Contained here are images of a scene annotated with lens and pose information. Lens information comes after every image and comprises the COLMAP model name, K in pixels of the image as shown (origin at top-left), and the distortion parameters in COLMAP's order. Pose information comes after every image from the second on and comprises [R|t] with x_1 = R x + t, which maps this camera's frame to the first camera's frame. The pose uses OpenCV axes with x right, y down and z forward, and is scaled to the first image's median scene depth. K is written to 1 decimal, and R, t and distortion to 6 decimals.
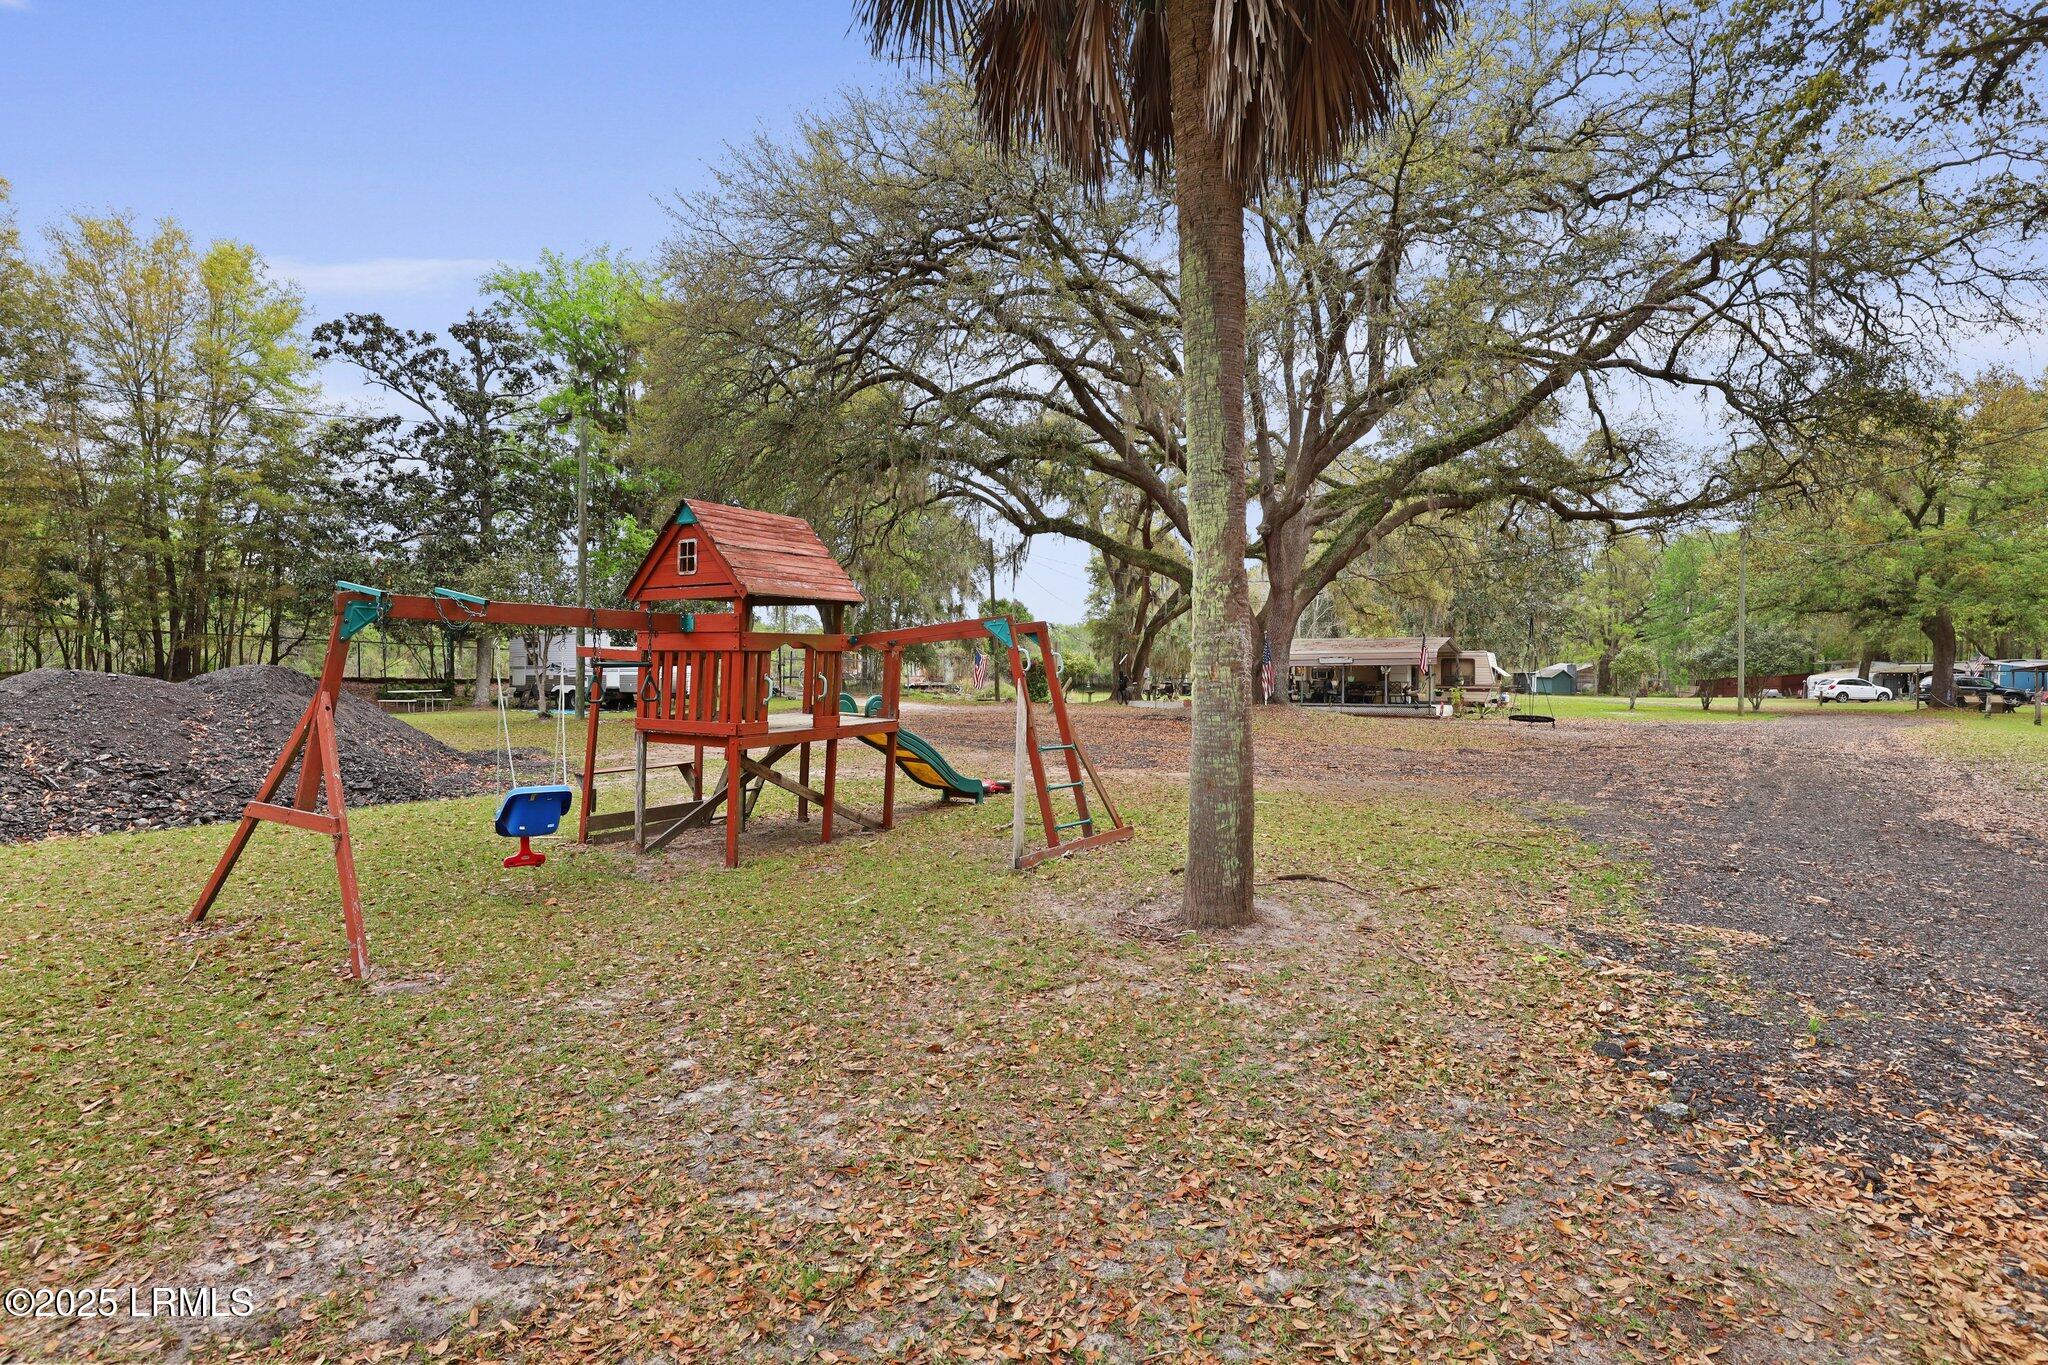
lens RADIAL K [[961.6, 0, 1029.0], [0, 961.6, 684.2], [0, 0, 1]] dist [-0.000701, -0.000073]
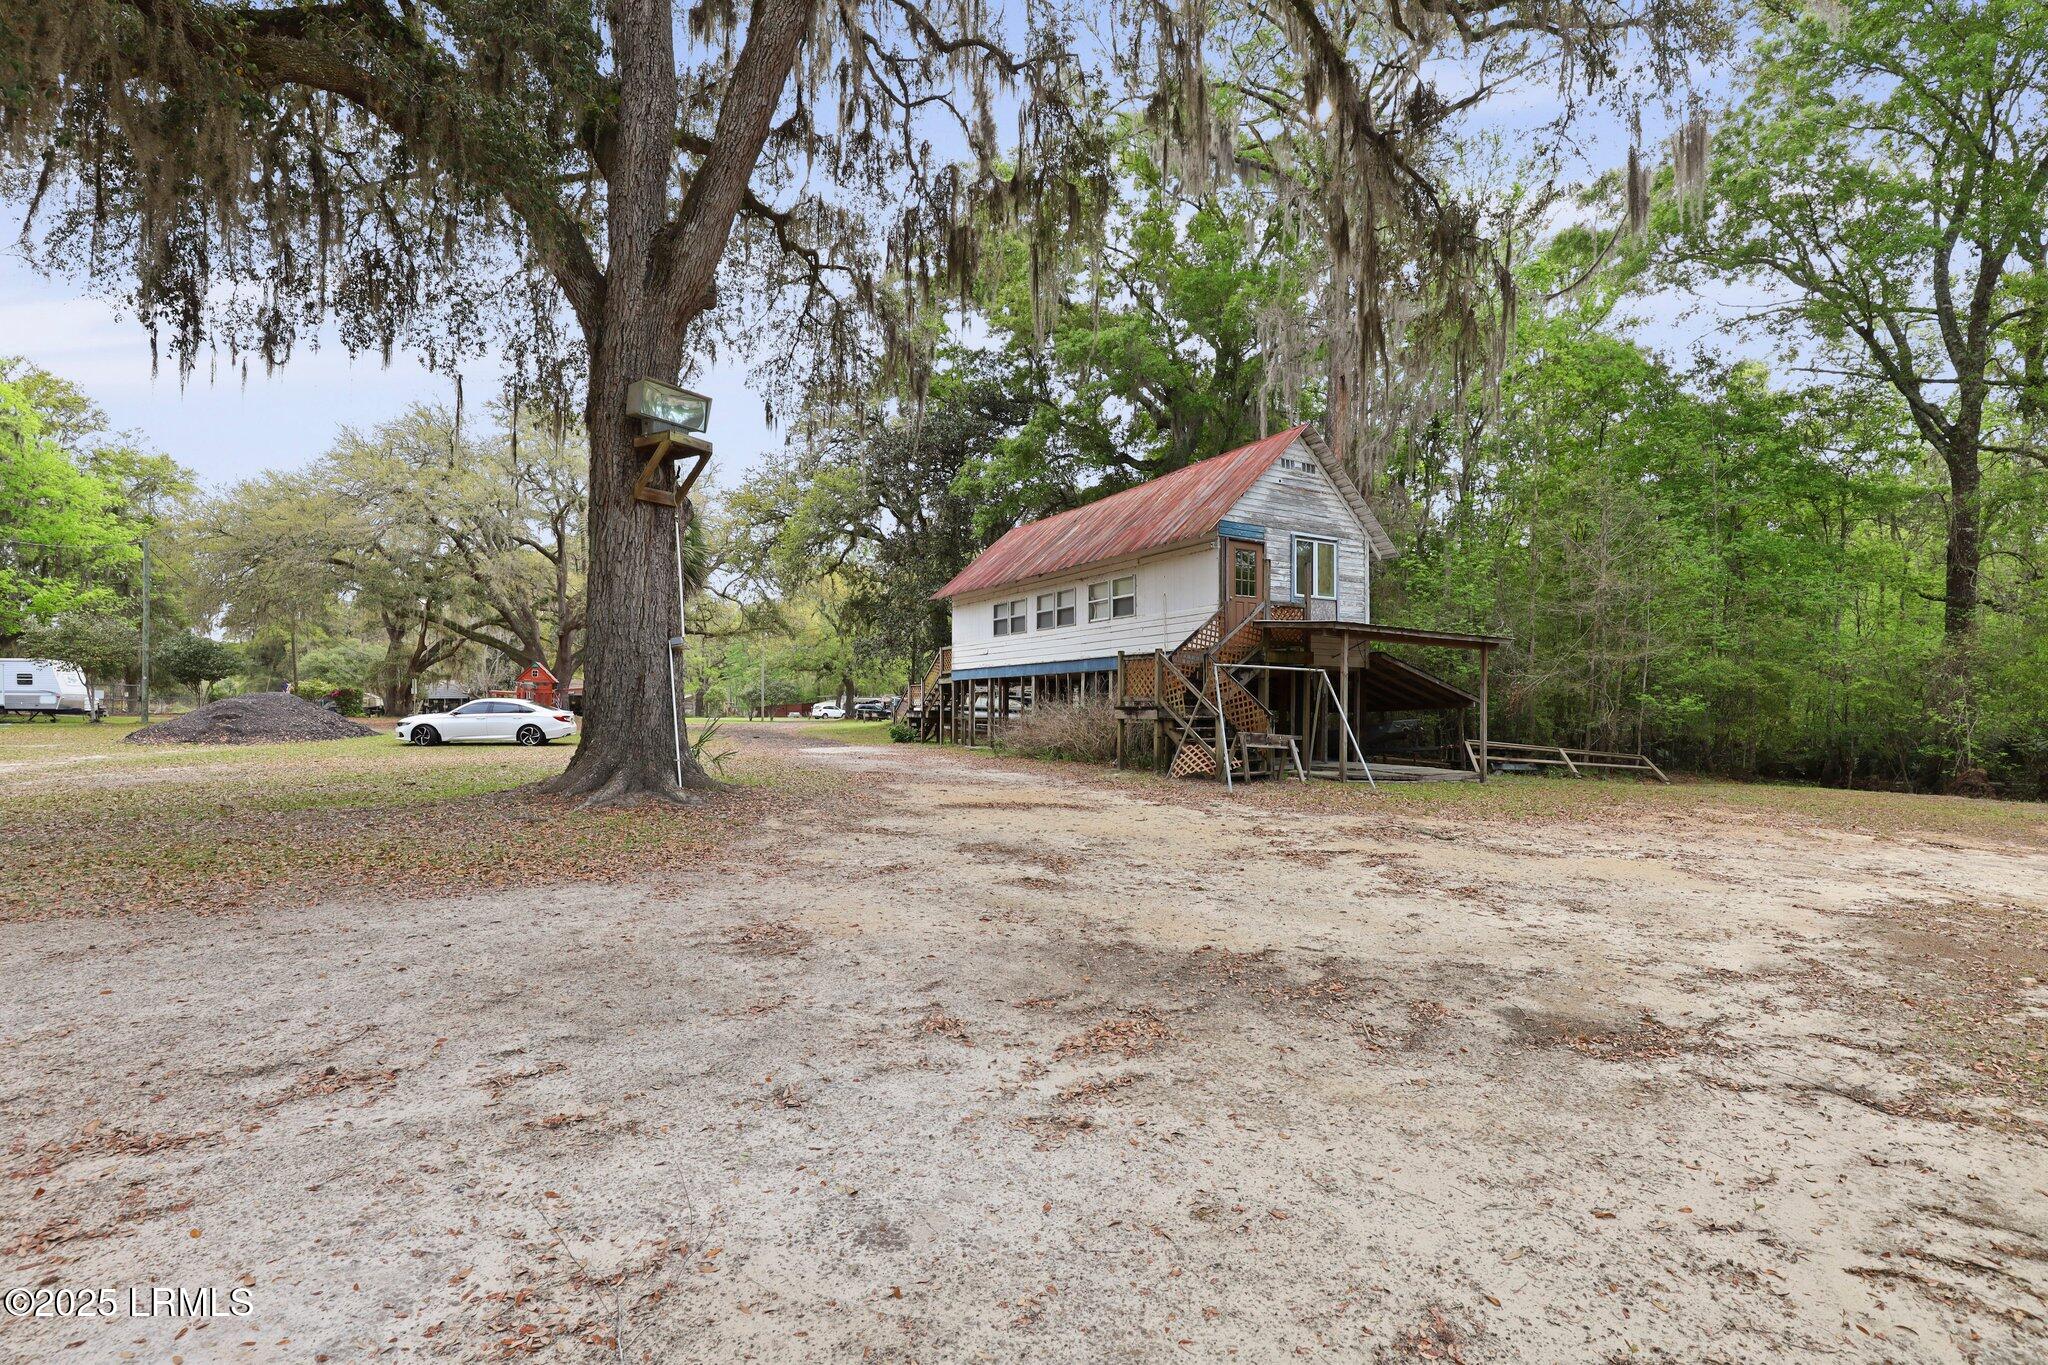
lens RADIAL K [[961.6, 0, 1028.2], [0, 961.6, 692.5], [0, 0, 1]] dist [-0.000701, -0.000073]
pose [[0.643733, 0.016416, 0.765074, -0.223402], [-0.001121, 0.999789, -0.020509, 0.005210], [-0.765250, 0.012344, 0.643615, -0.363659]]
